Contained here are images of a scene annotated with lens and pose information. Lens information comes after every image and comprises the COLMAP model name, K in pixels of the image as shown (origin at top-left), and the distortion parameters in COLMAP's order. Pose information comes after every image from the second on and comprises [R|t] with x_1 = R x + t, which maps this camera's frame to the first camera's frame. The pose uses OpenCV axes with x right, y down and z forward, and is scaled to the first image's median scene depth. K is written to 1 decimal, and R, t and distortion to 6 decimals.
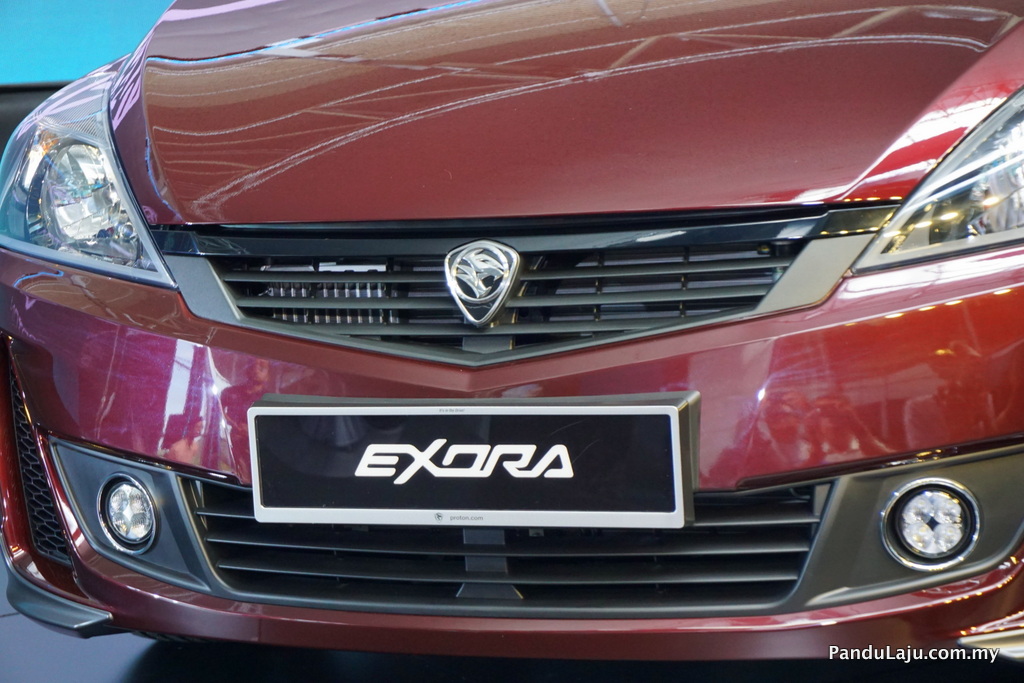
lens RADIAL K [[2250.1, 0, 512.0], [0, 2250.1, 341.5], [0, 0, 1]] dist [-0.058292, 0.474367]
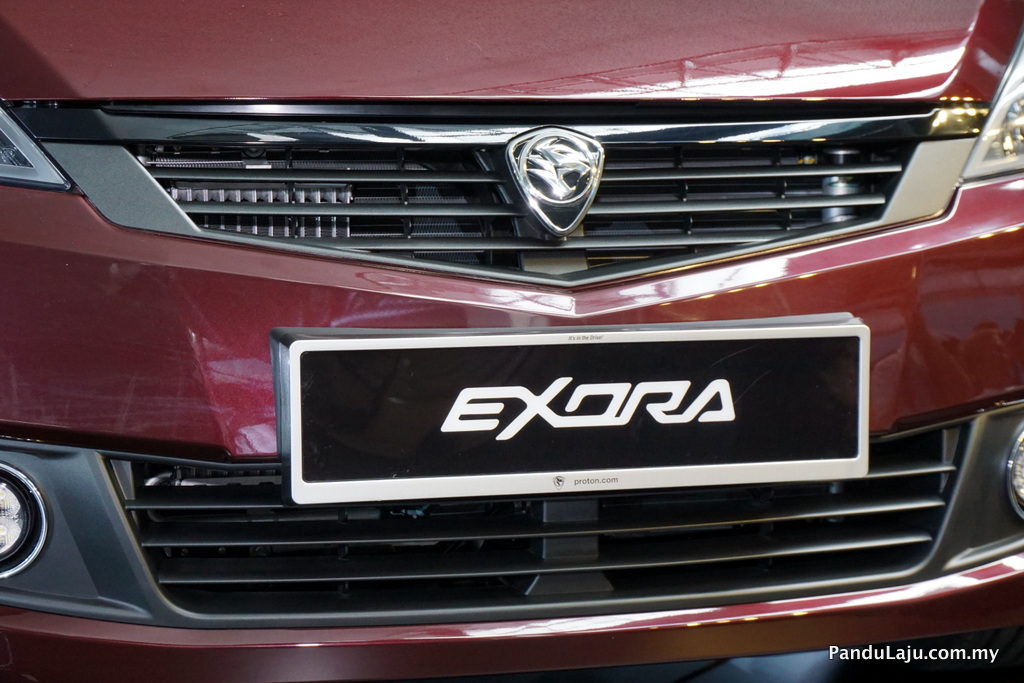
lens RADIAL K [[2213.7, 0, 538.6], [0, 2213.7, 342.2], [0, 0, 1]] dist [-0.036909, 0.446363]
pose [[0.824444, 0.006442, 0.565906, -0.453266], [0.028285, 0.998217, -0.052570, 0.069497], [-0.565236, 0.059347, 0.822792, 0.386368]]
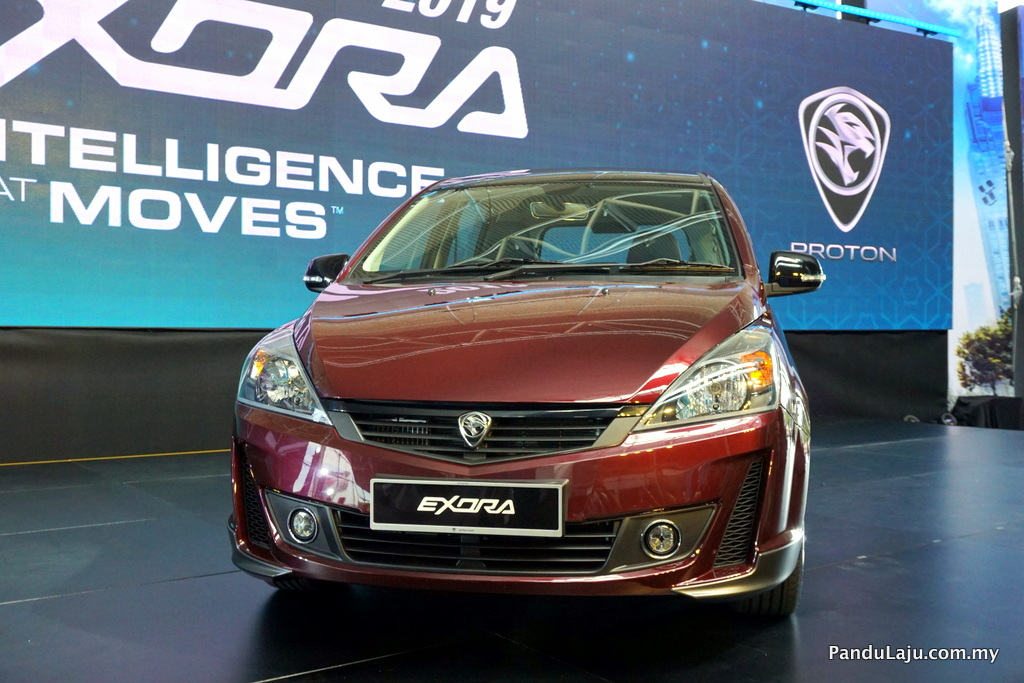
lens RADIAL K [[1039.7, 0, 512.0], [0, 1039.7, 341.5], [0, 0, 1]] dist [-0.007366, 0.015709]
pose [[0.987565, 0.059857, 0.145371, -0.139378], [-0.041583, 0.991204, -0.125640, 0.017846], [-0.151613, 0.118032, 0.981367, -0.082668]]
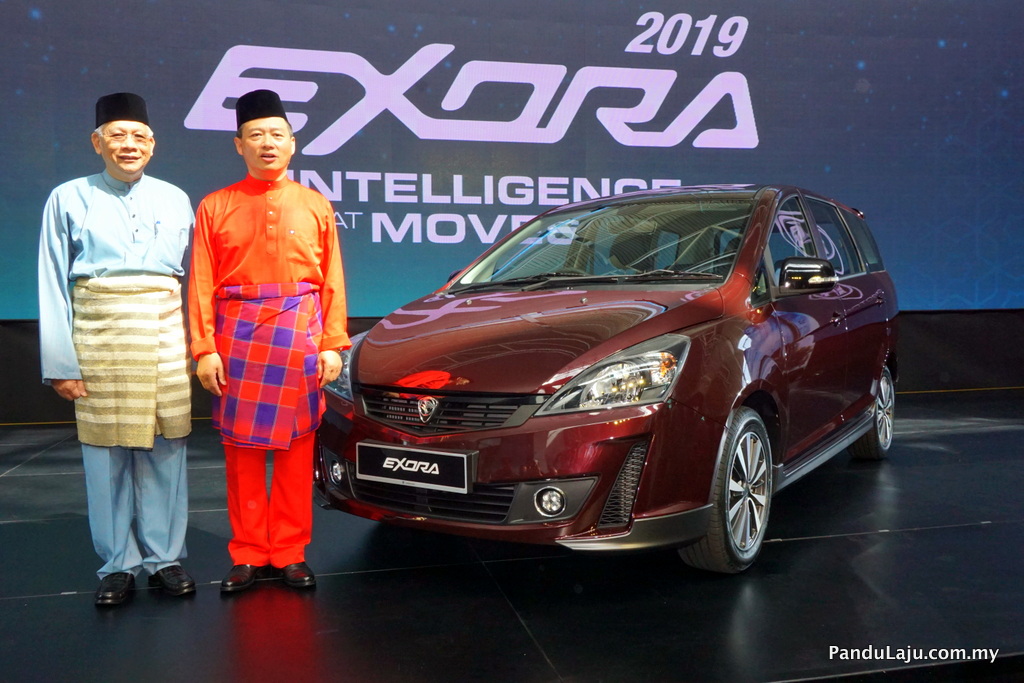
lens RADIAL K [[869.8, 0, 510.9], [0, 869.8, 324.5], [0, 0, 1]] dist [-0.013499, 0.004690]
pose [[0.963385, 0.053631, -0.262702, 0.420250], [-0.079536, 0.992852, -0.088983, -0.046065], [0.256052, 0.106620, 0.960765, -0.163650]]
